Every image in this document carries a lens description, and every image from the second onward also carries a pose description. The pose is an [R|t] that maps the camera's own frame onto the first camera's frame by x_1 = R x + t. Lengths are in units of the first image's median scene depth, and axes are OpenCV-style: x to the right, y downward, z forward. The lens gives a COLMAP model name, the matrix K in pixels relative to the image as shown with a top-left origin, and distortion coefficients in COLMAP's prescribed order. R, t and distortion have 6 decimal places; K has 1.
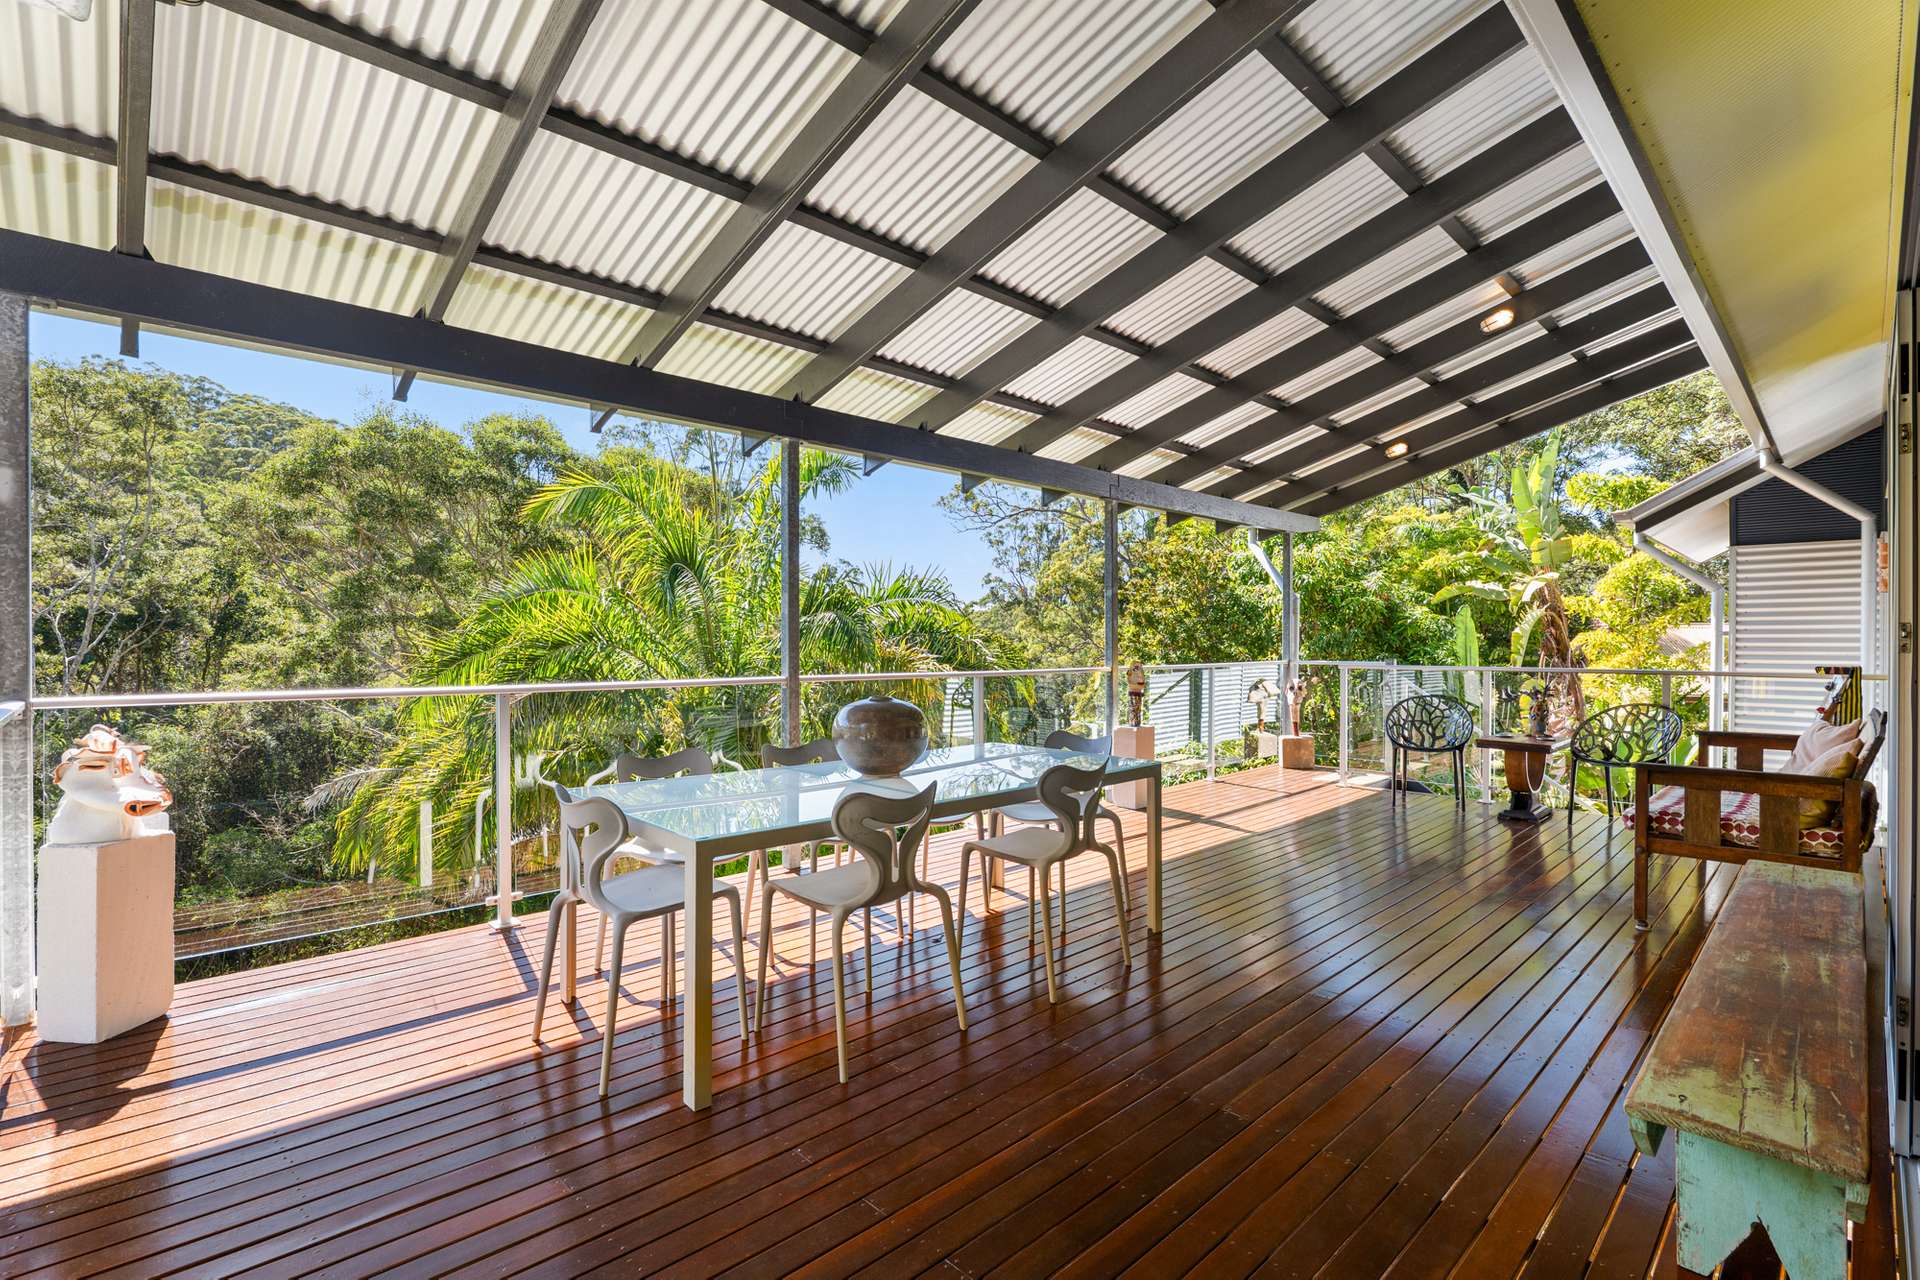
lens RADIAL K [[888.5, 0, 973.4], [0, 888.5, 635.6], [0, 0, 1]] dist [-0.022250, 0.006041]
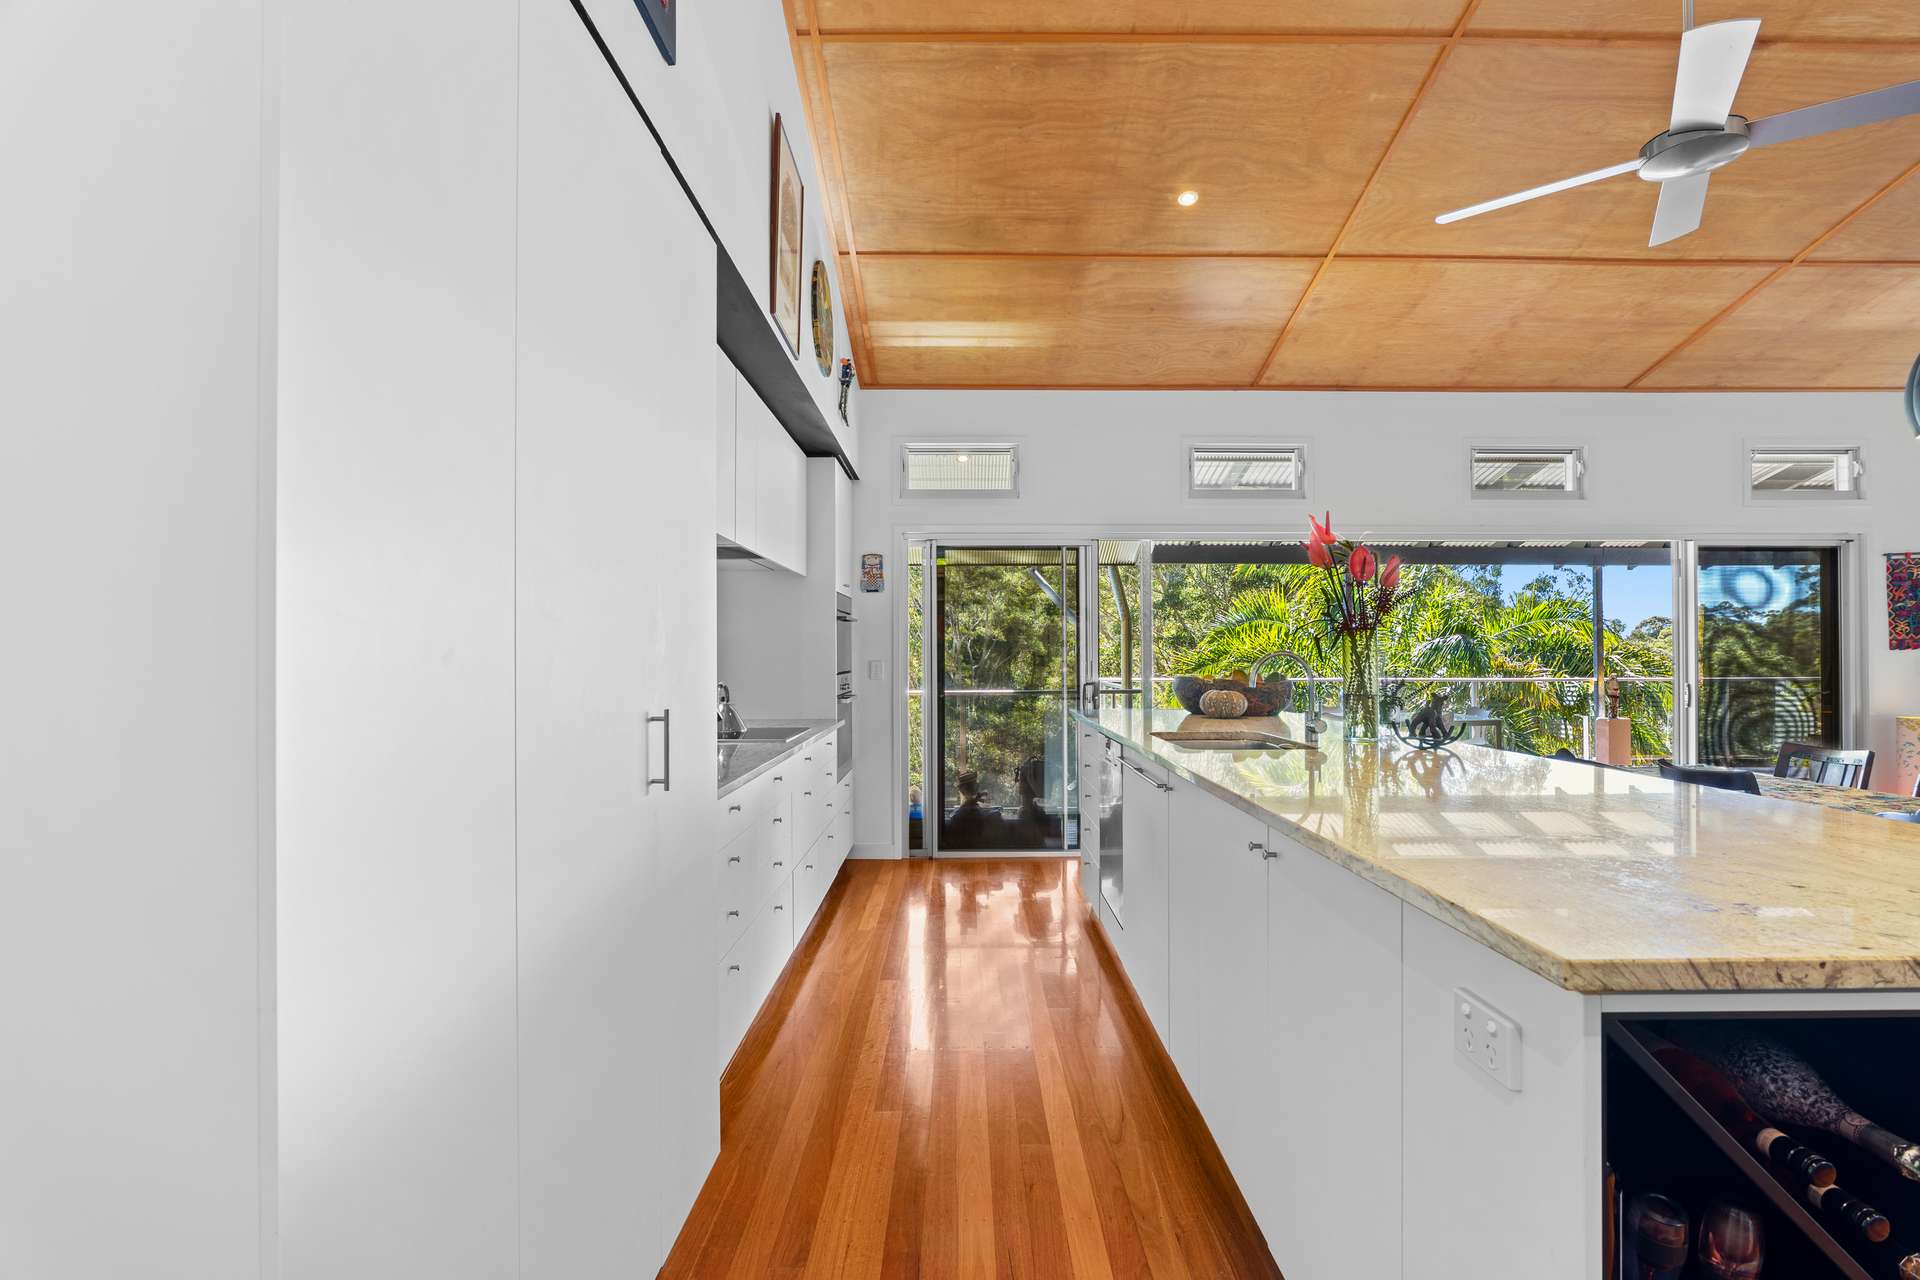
lens RADIAL K [[888.5, 0, 973.5], [0, 888.5, 643.3], [0, 0, 1]] dist [-0.022250, 0.006041]
pose [[0.719070, -0.009581, -0.694871, 0.184555], [0.005303, 0.999951, -0.008301, -0.006274], [0.694917, 0.002284, 0.719086, -0.334756]]
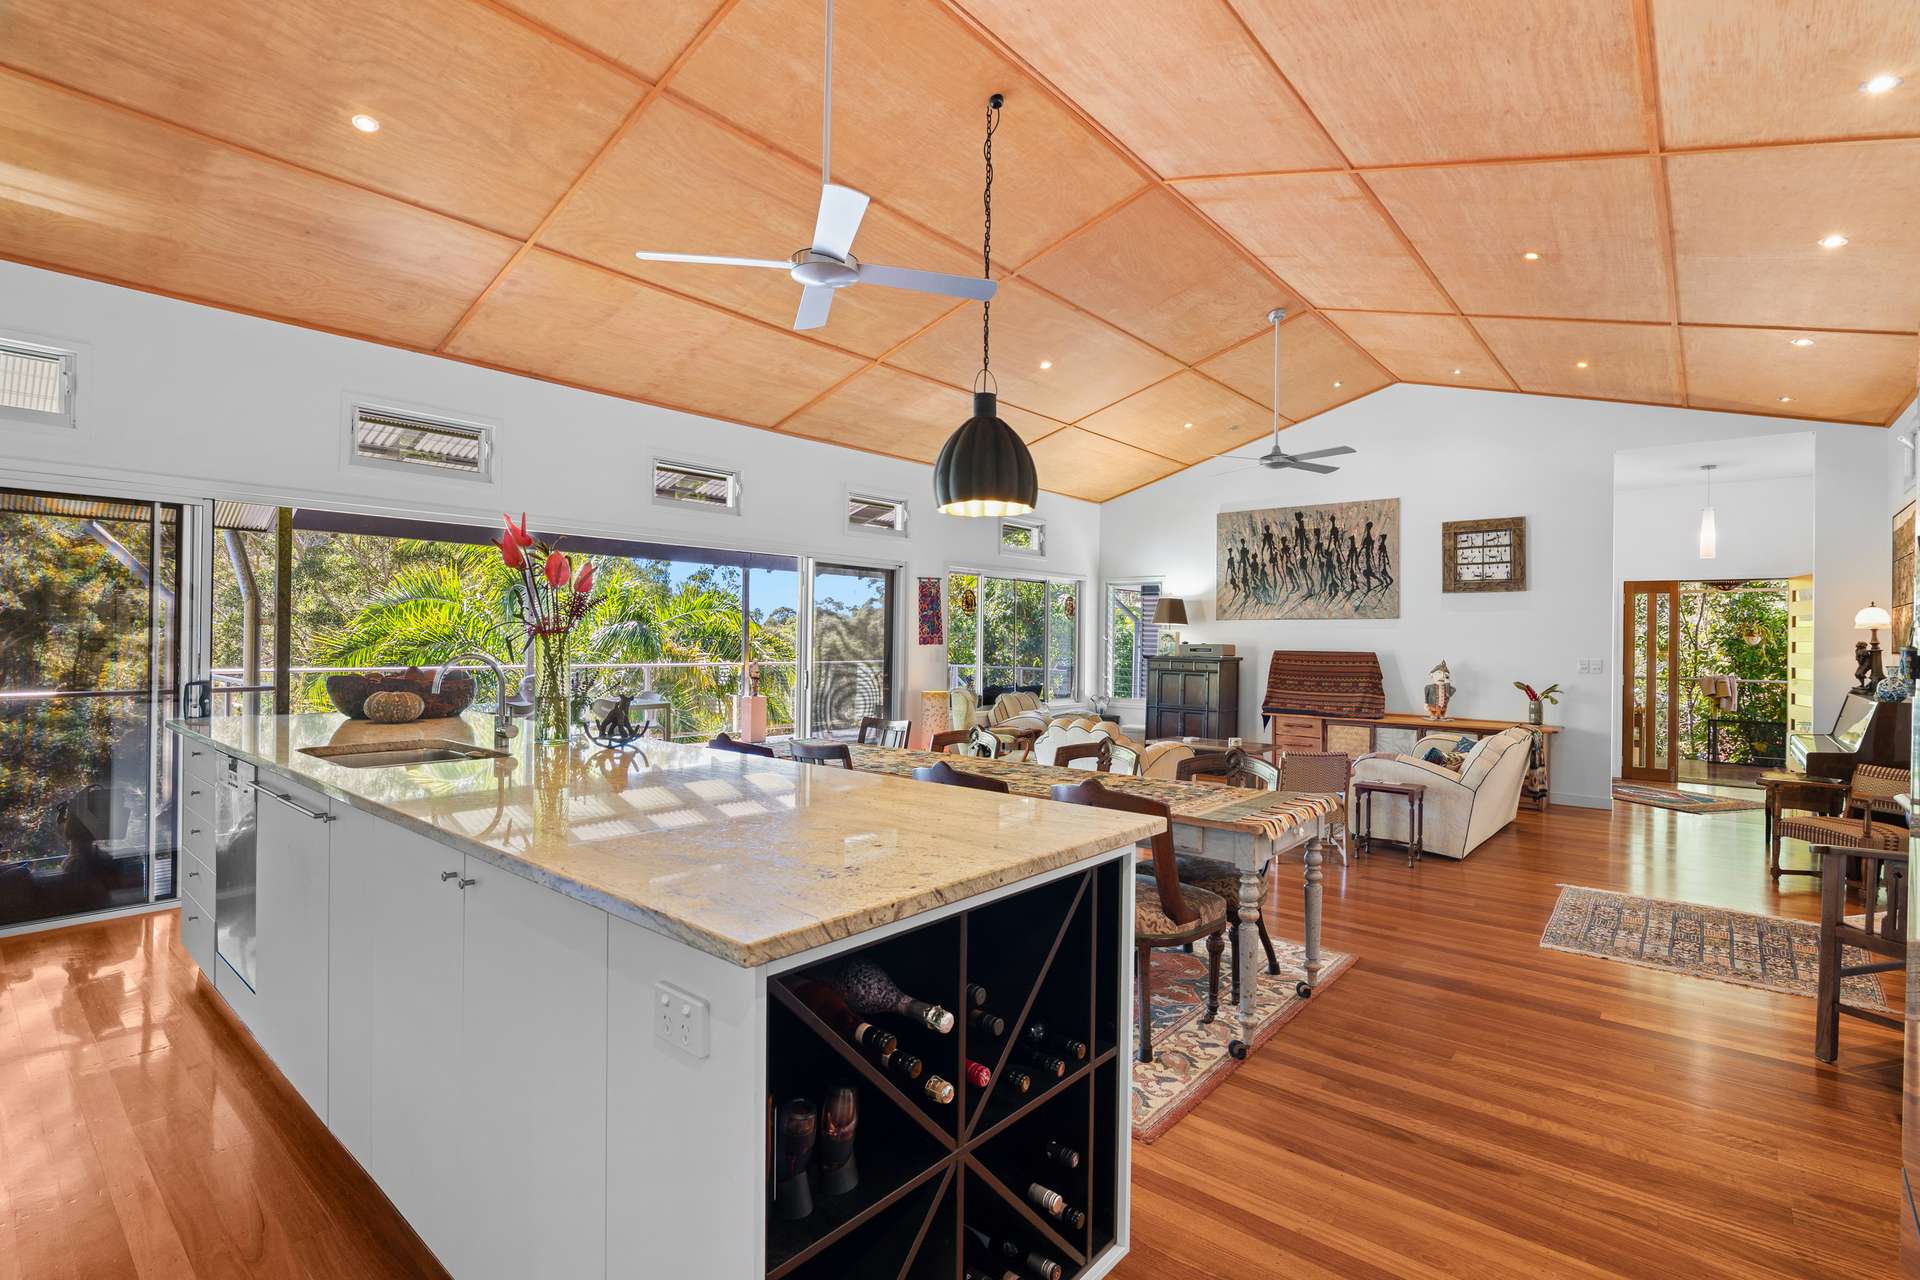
lens RADIAL K [[888.5, 0, 963.4], [0, 888.5, 632.0], [0, 0, 1]] dist [-0.022250, 0.006041]
pose [[0.995633, 0.013456, 0.092380, 0.183095], [-0.013323, 0.999909, -0.002053, -0.011805], [-0.092399, 0.000813, 0.995722, -0.340949]]
